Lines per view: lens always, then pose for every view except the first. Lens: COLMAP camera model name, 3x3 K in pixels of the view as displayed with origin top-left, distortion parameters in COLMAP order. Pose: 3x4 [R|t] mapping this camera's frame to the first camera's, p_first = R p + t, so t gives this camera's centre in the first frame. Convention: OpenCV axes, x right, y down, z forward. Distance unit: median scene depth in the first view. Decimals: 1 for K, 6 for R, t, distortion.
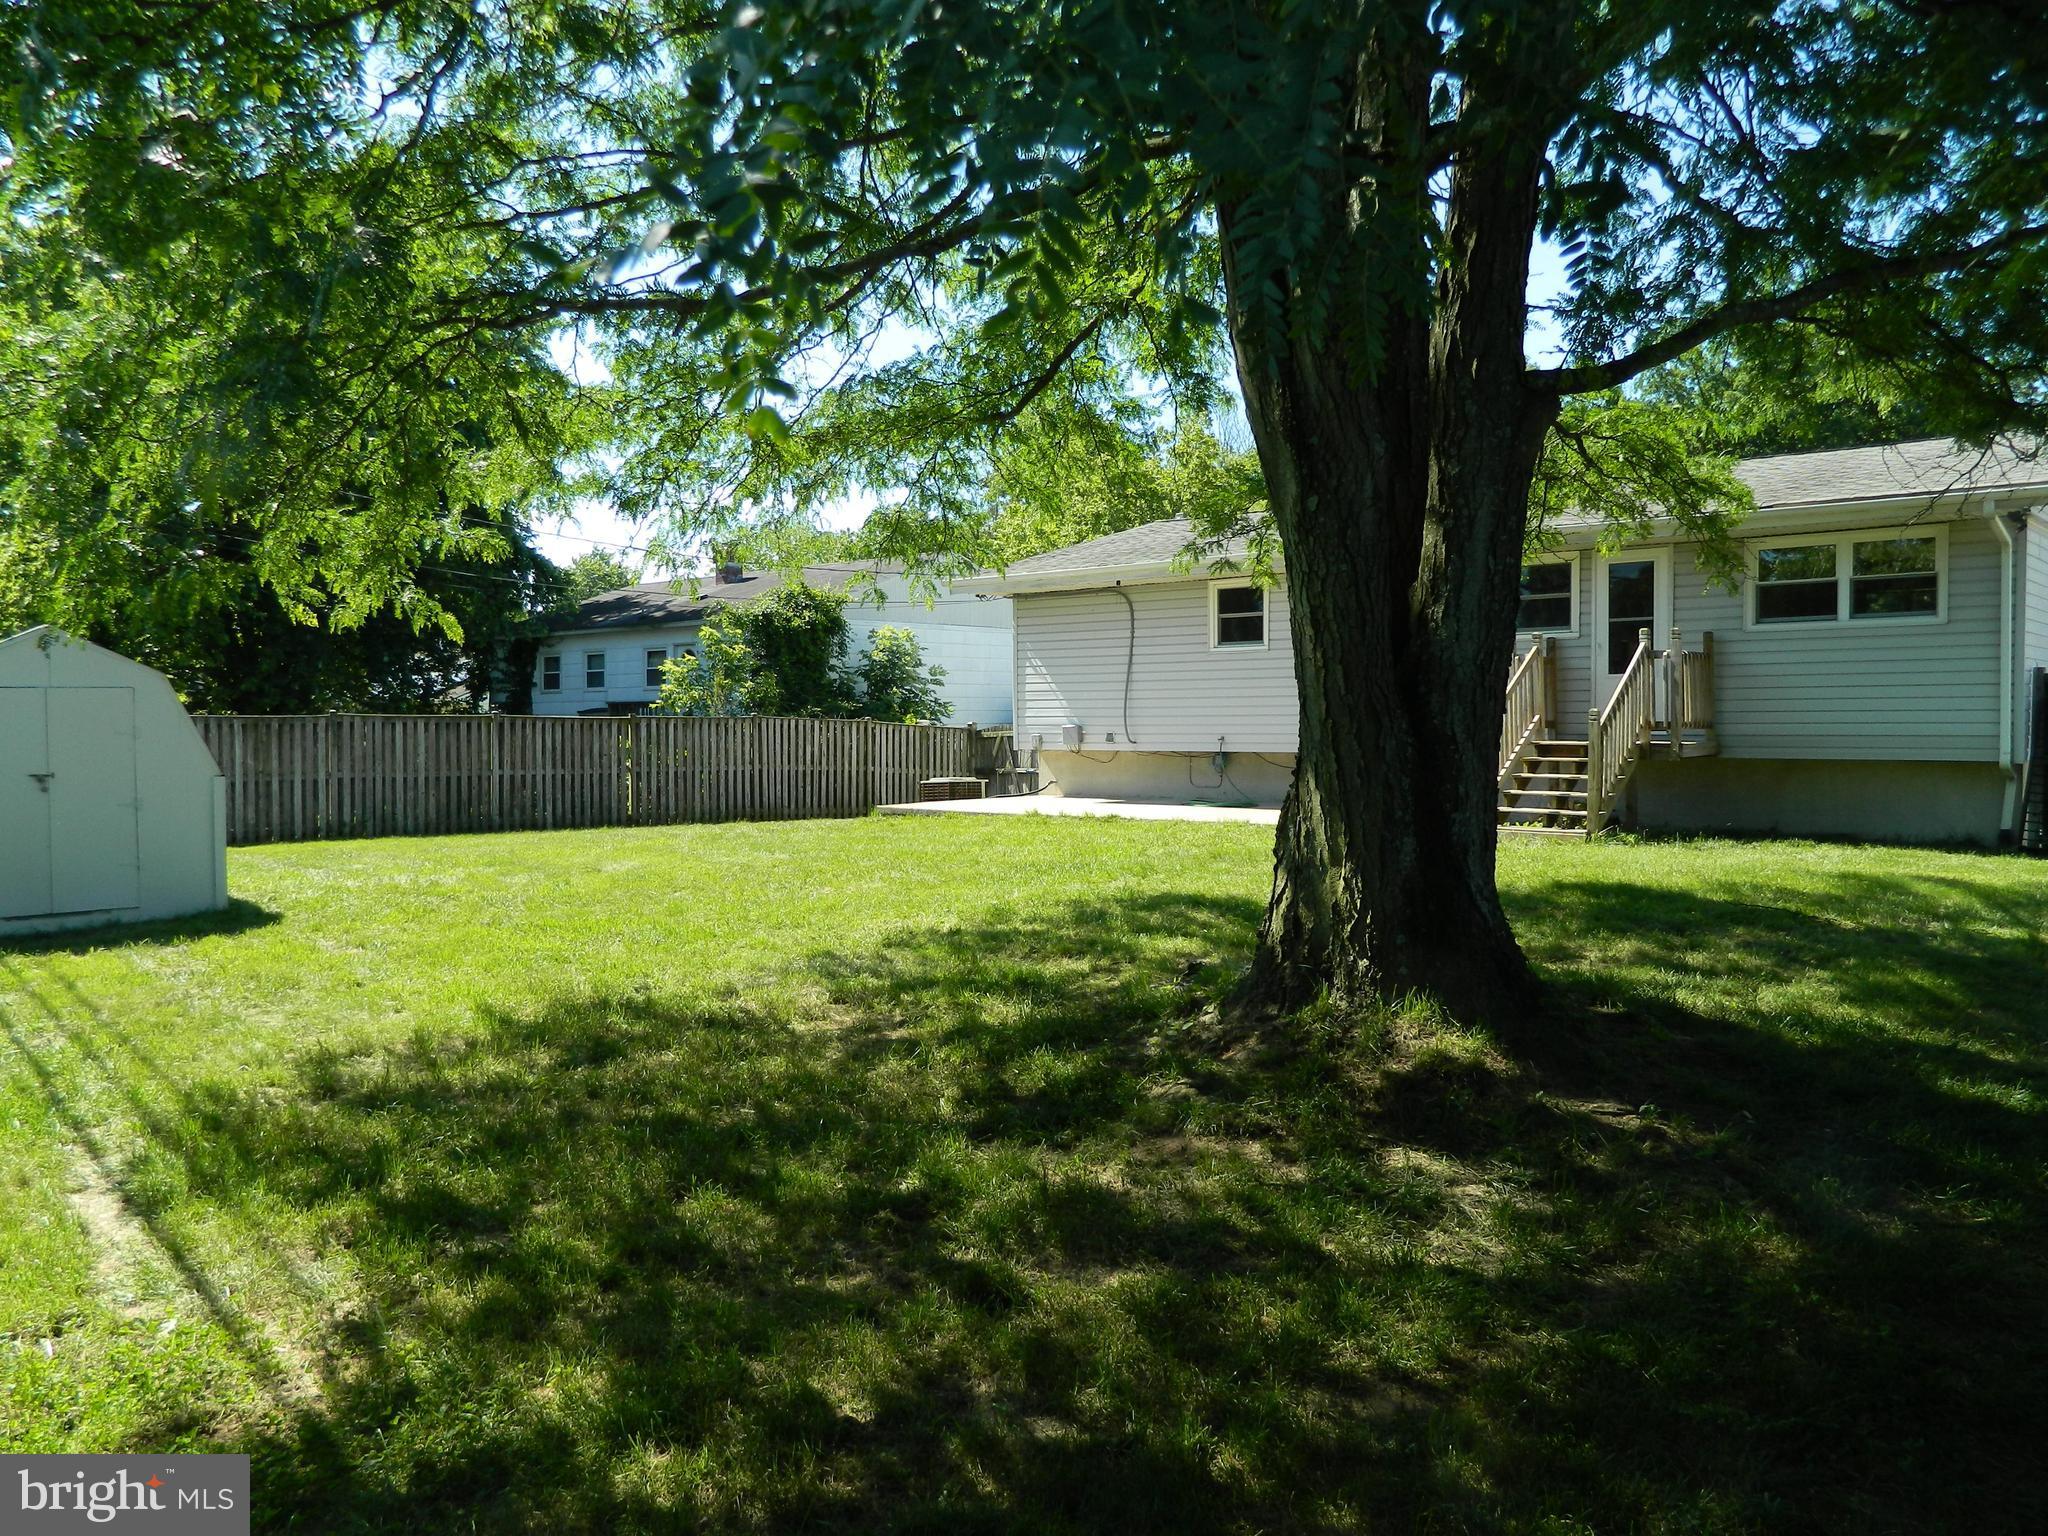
lens RADIAL K [[1552.5, 0, 1030.1], [0, 1552.5, 770.9], [0, 0, 1]] dist [0.023383, -0.006376]
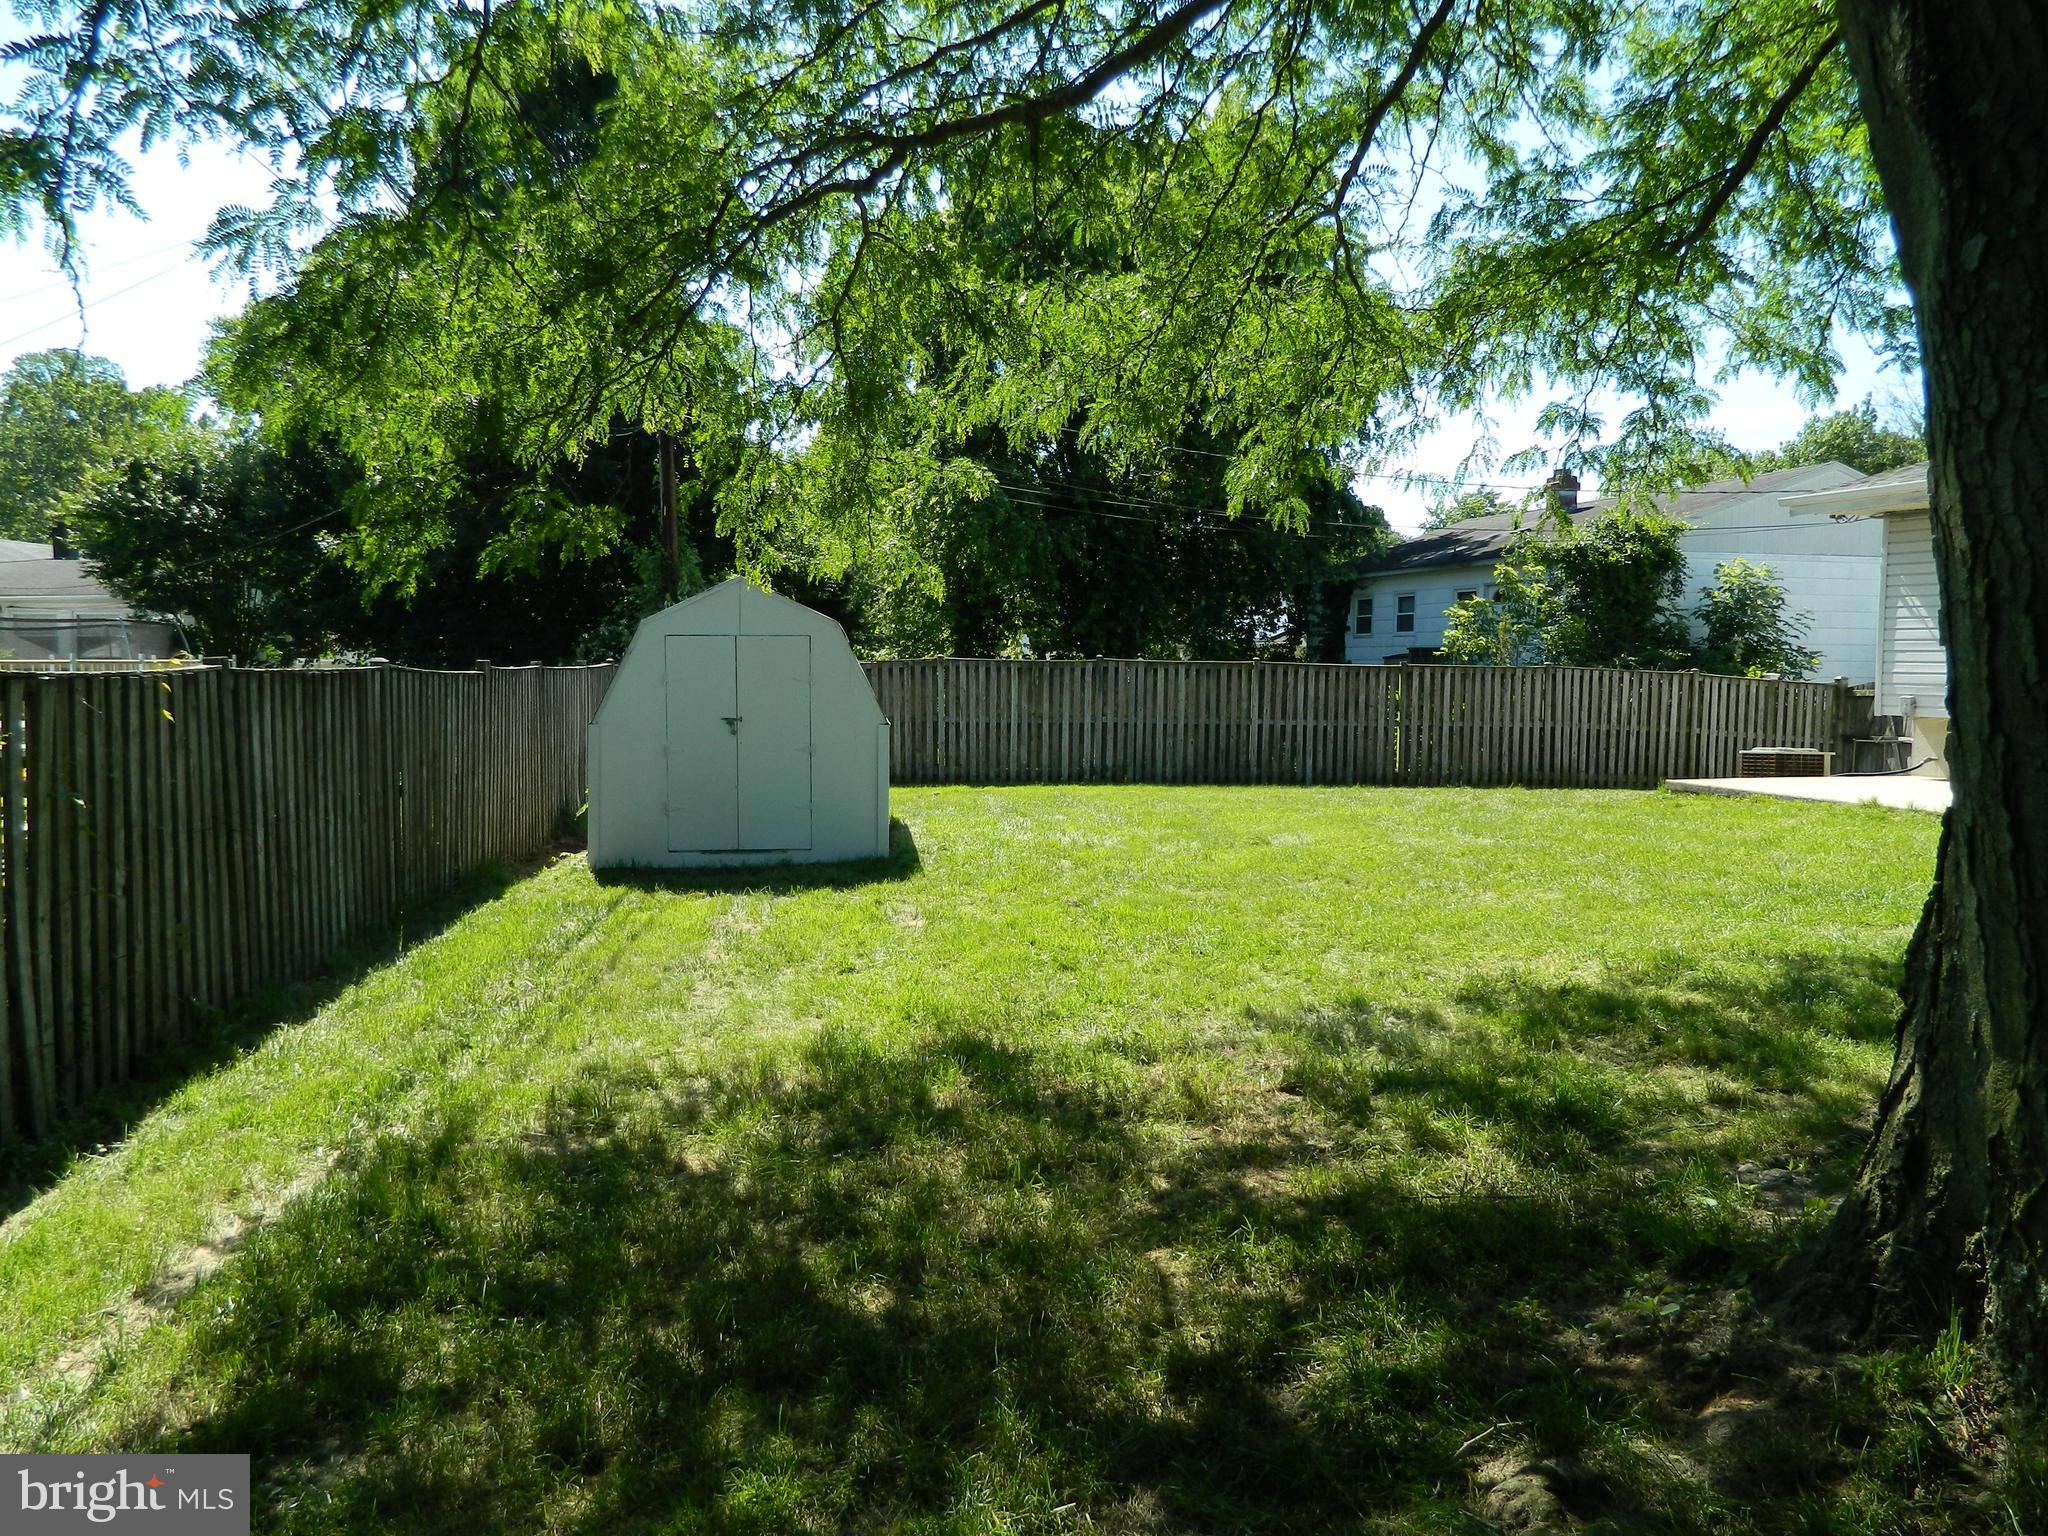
lens RADIAL K [[1552.5, 0, 1014.3], [0, 1552.5, 760.4], [0, 0, 1]] dist [0.023383, -0.006376]
pose [[0.840718, 0.048025, -0.539339, 0.048341], [-0.031445, 0.998708, 0.039912, -0.008568], [0.540559, -0.016595, 0.841143, 0.113040]]
